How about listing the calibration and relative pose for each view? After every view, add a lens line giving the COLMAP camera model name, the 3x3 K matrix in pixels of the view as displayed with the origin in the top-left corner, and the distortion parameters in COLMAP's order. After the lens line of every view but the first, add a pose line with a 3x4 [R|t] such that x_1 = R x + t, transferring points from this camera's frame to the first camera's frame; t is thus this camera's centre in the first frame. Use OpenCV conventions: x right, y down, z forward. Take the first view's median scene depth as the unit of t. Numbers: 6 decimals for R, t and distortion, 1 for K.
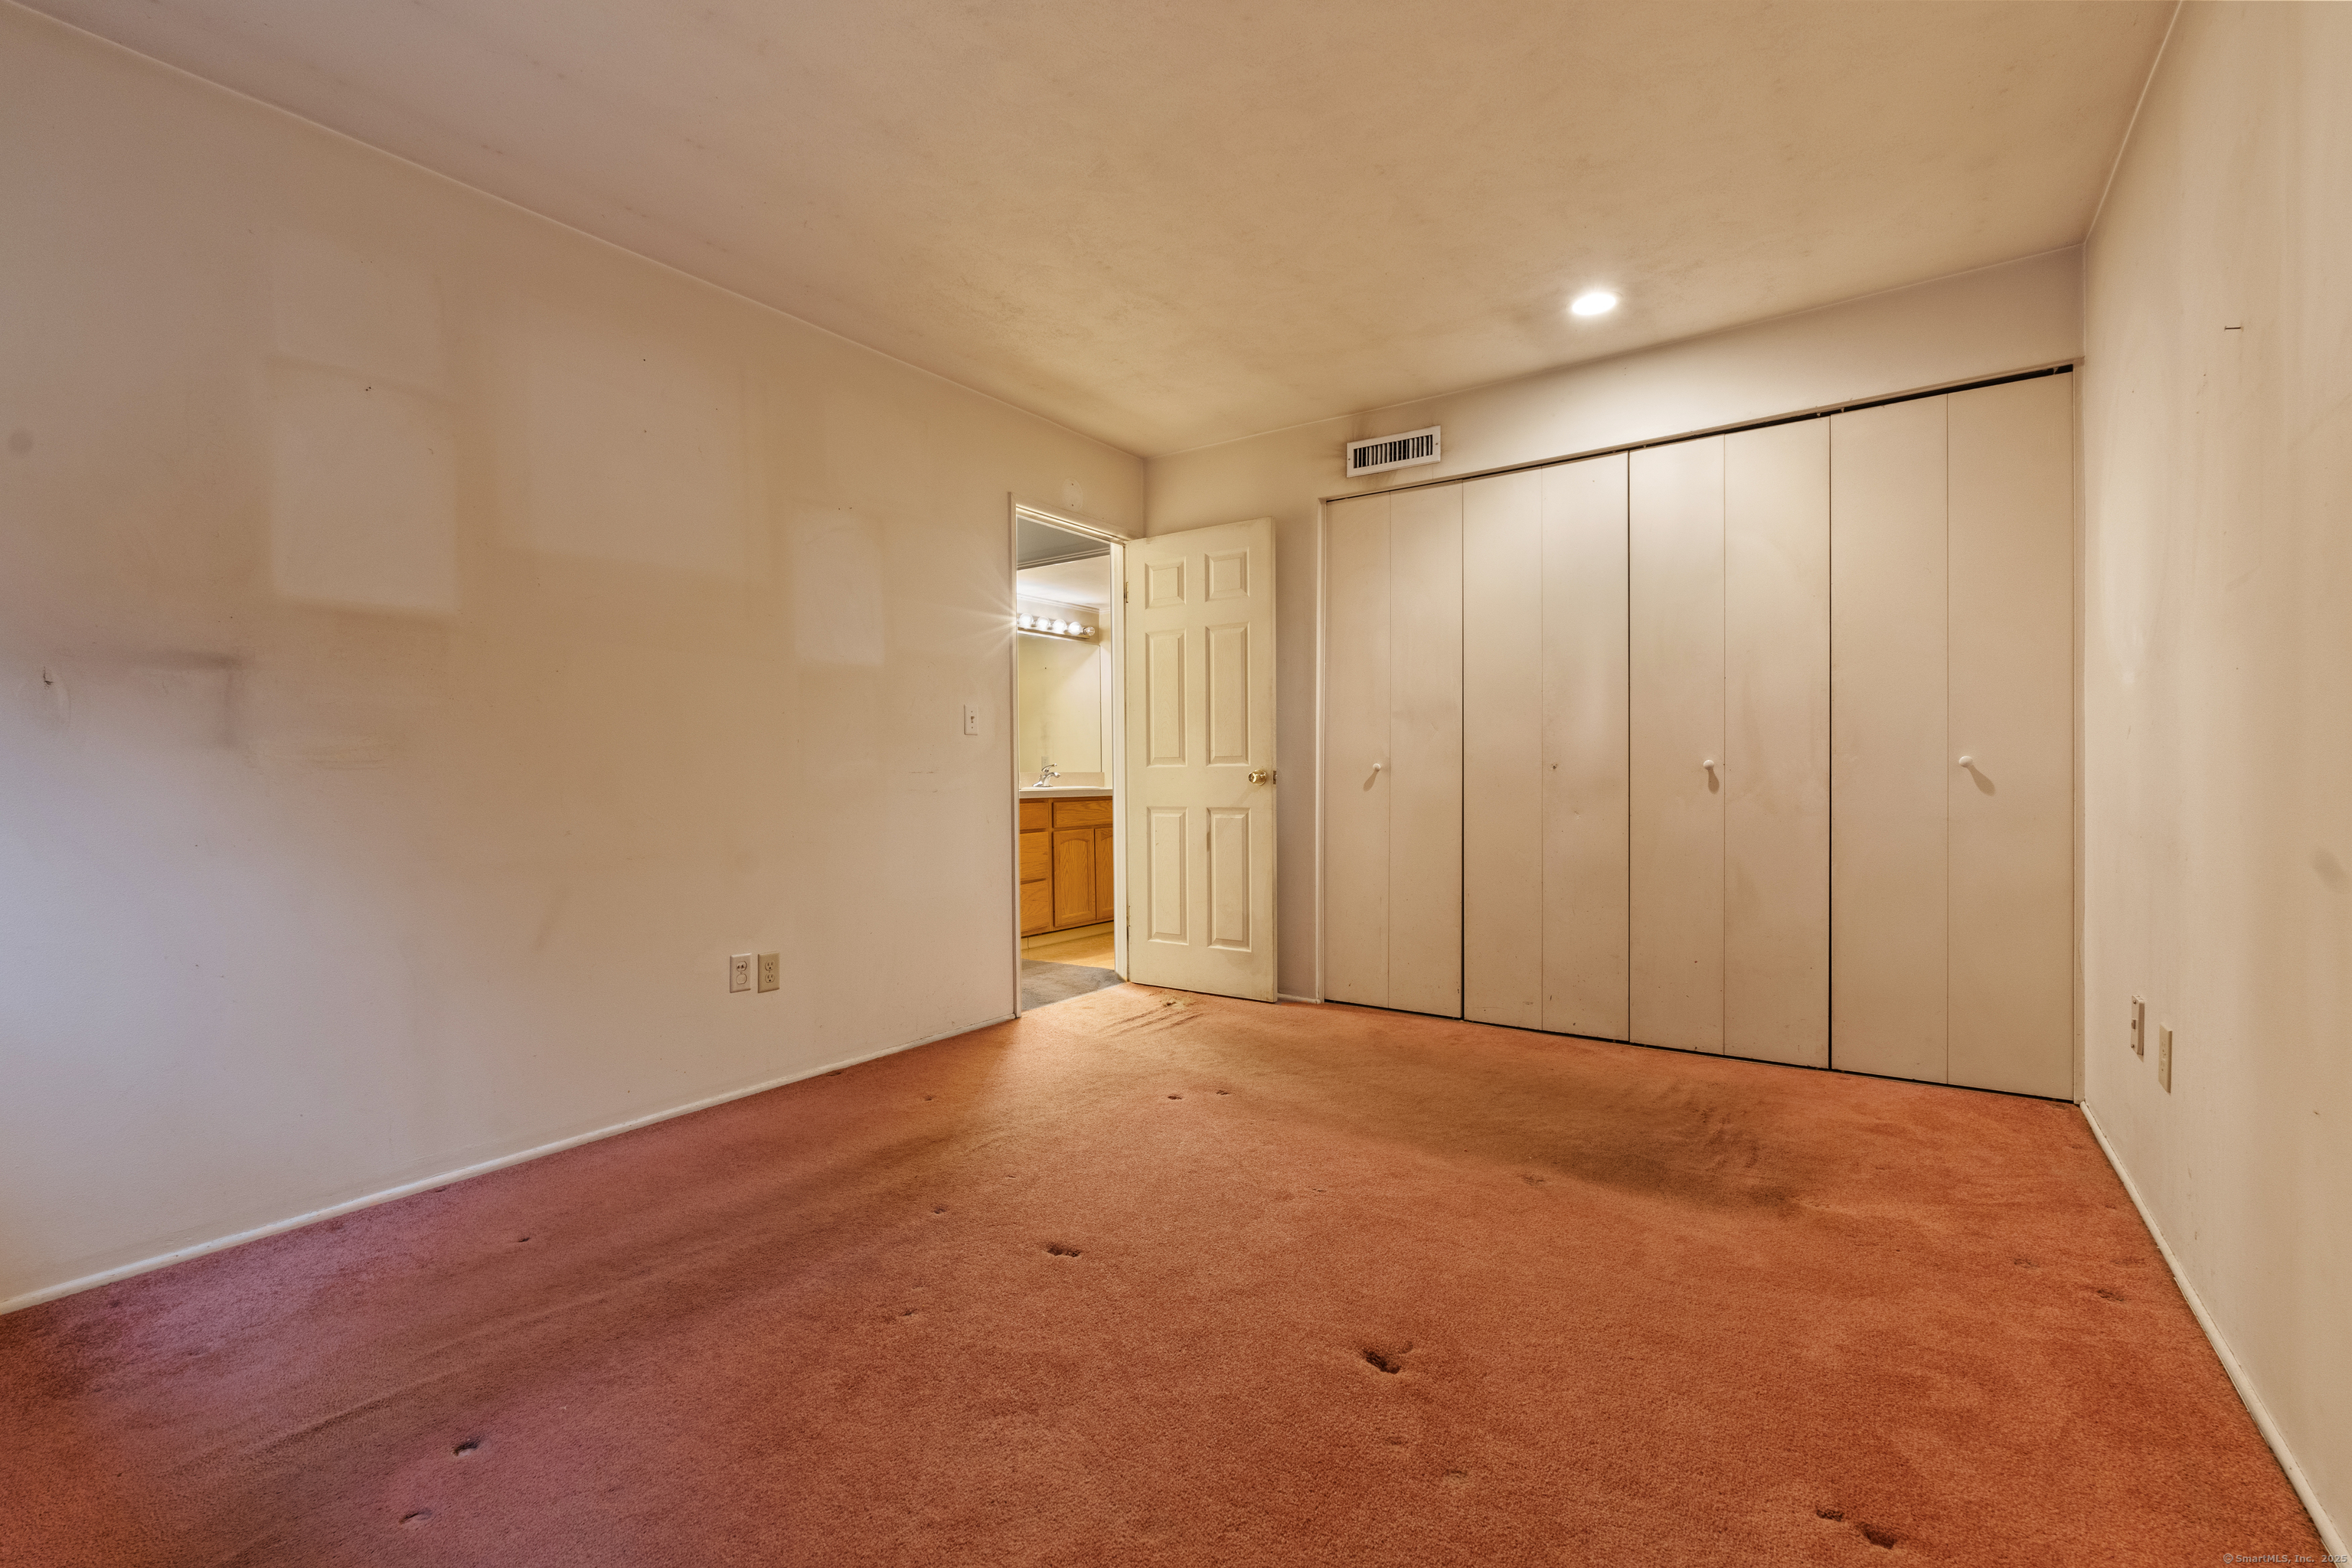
lens RADIAL K [[1020.6, 0, 1186.2], [0, 1020.6, 775.7], [0, 0, 1]] dist [-0.002409, -0.000216]
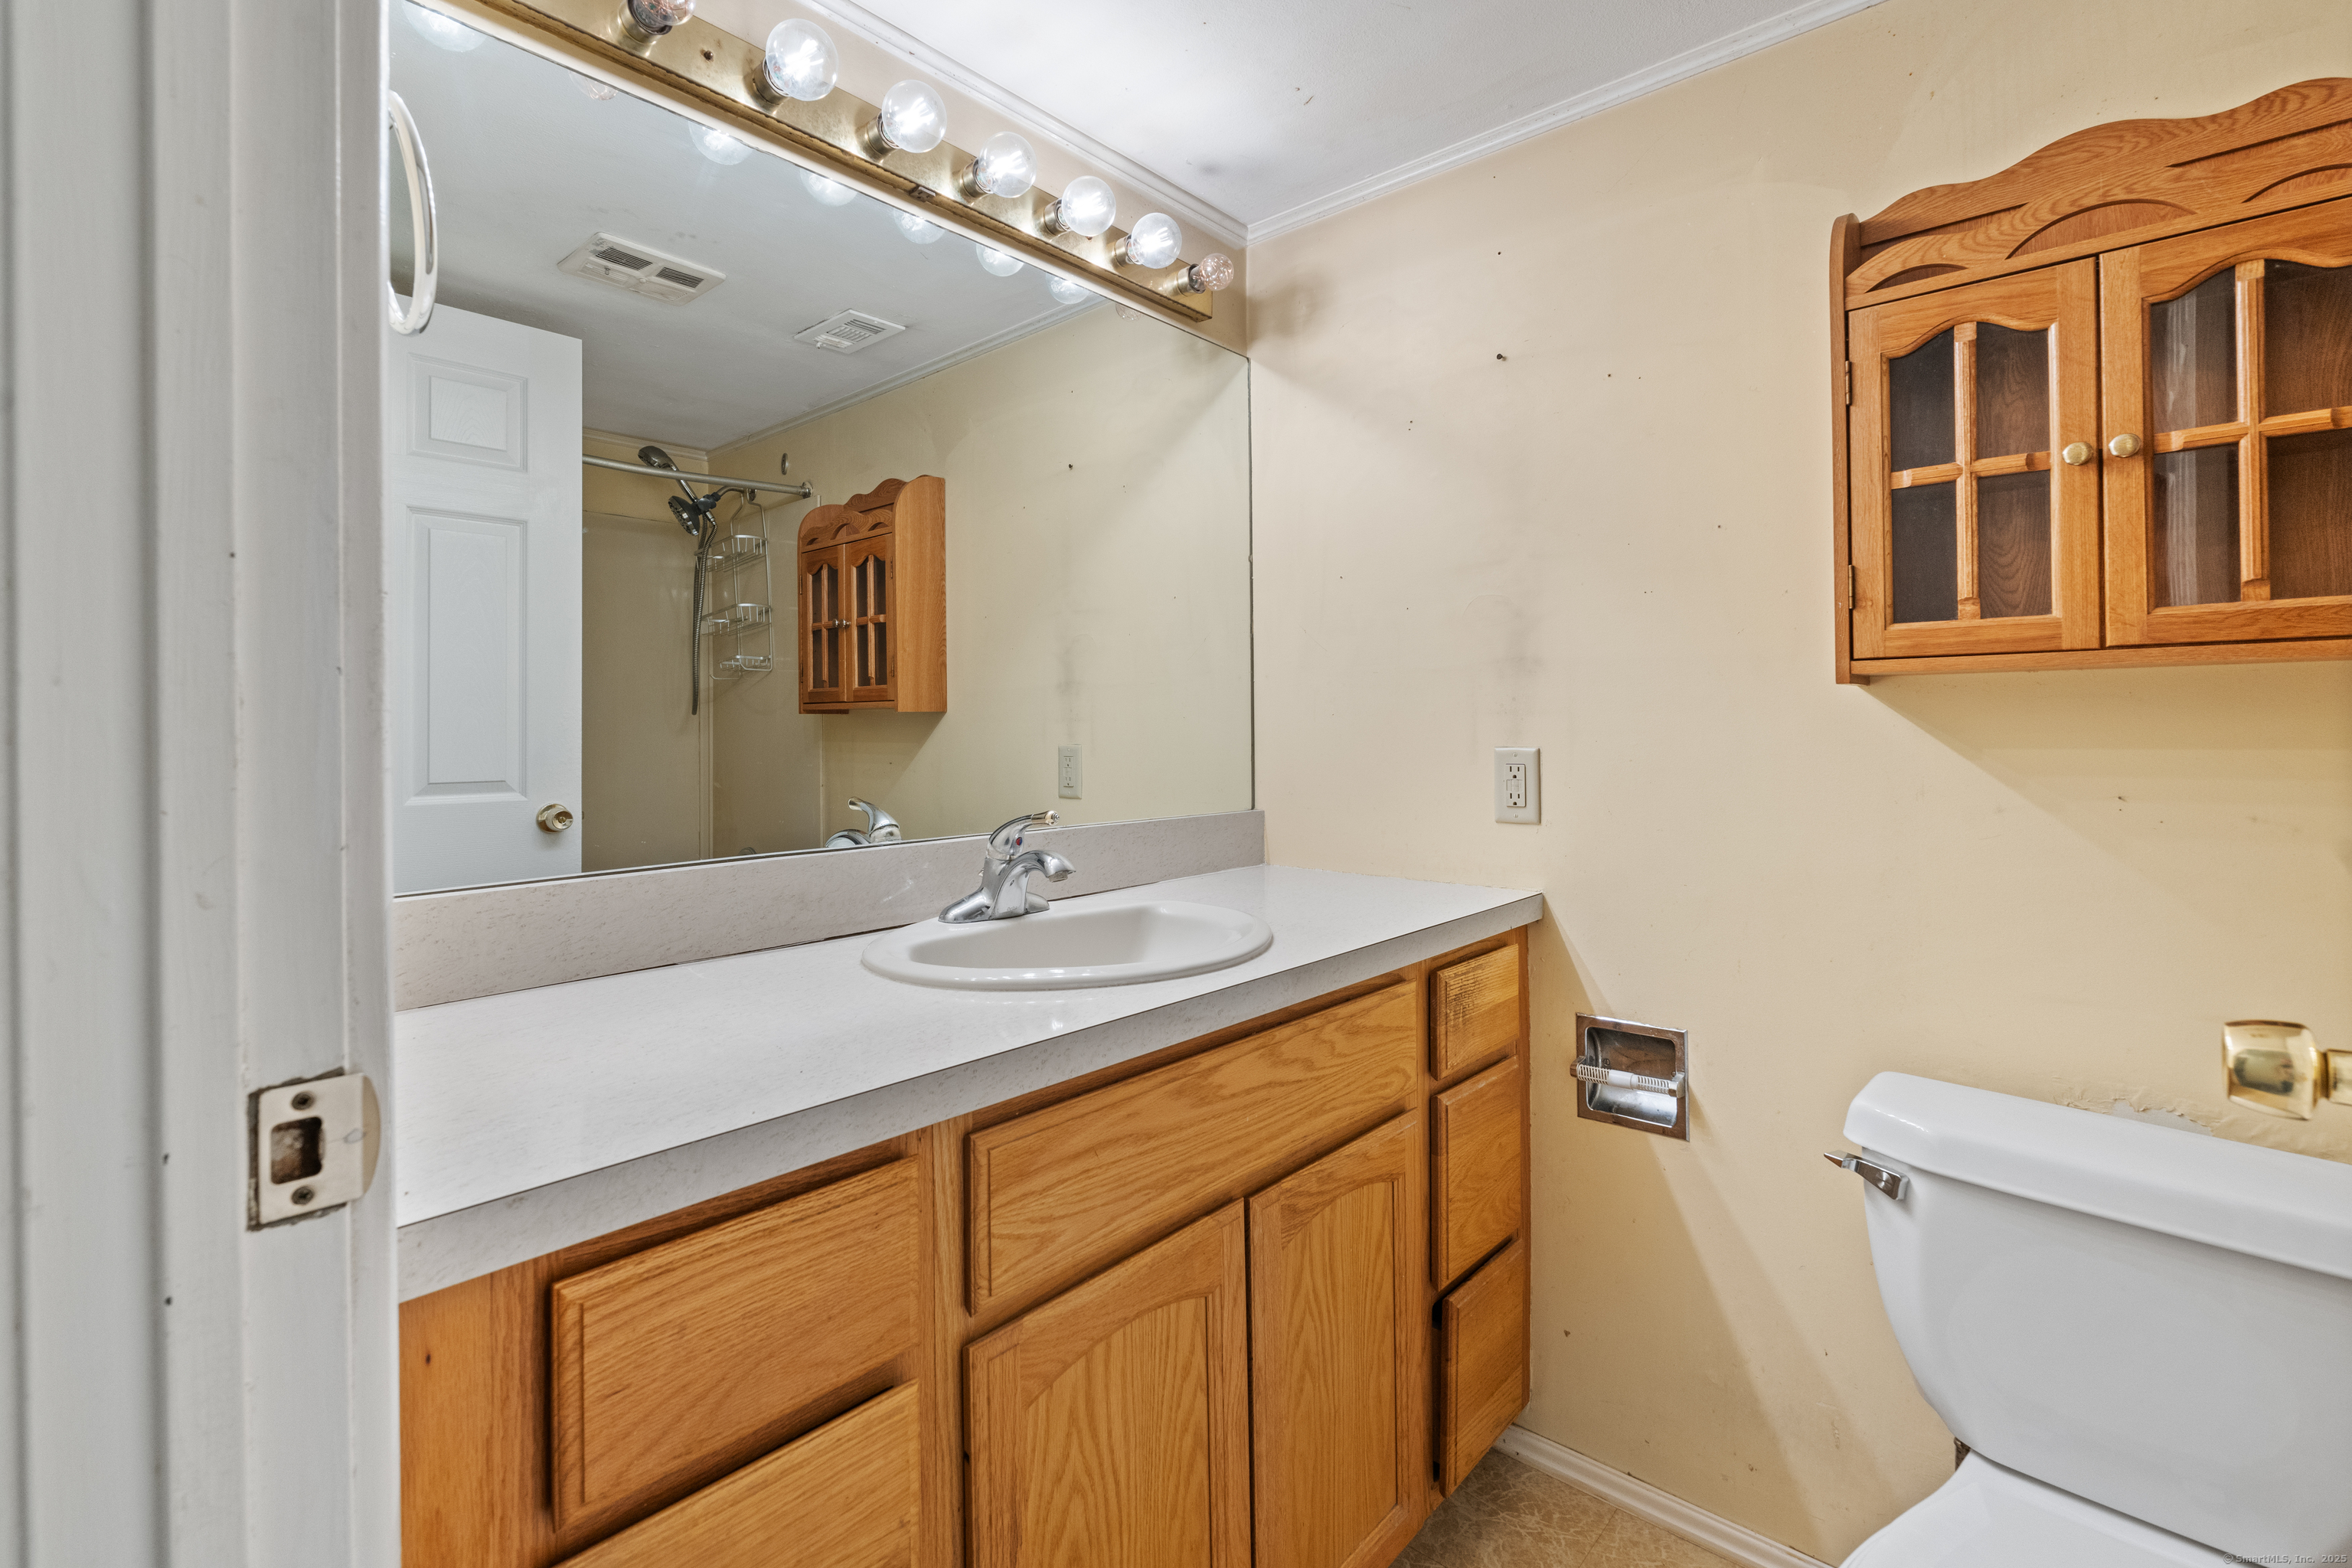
lens RADIAL K [[1059.5, 0, 1169.6], [0, 1059.5, 756.8], [0, 0, 1]] dist [-0.009209, 0.000172]
pose [[0.992924, 0.006998, -0.118542, -0.077225], [-0.004997, 0.999840, 0.017163, -0.025164], [0.118643, -0.016449, 0.992801, 0.777087]]
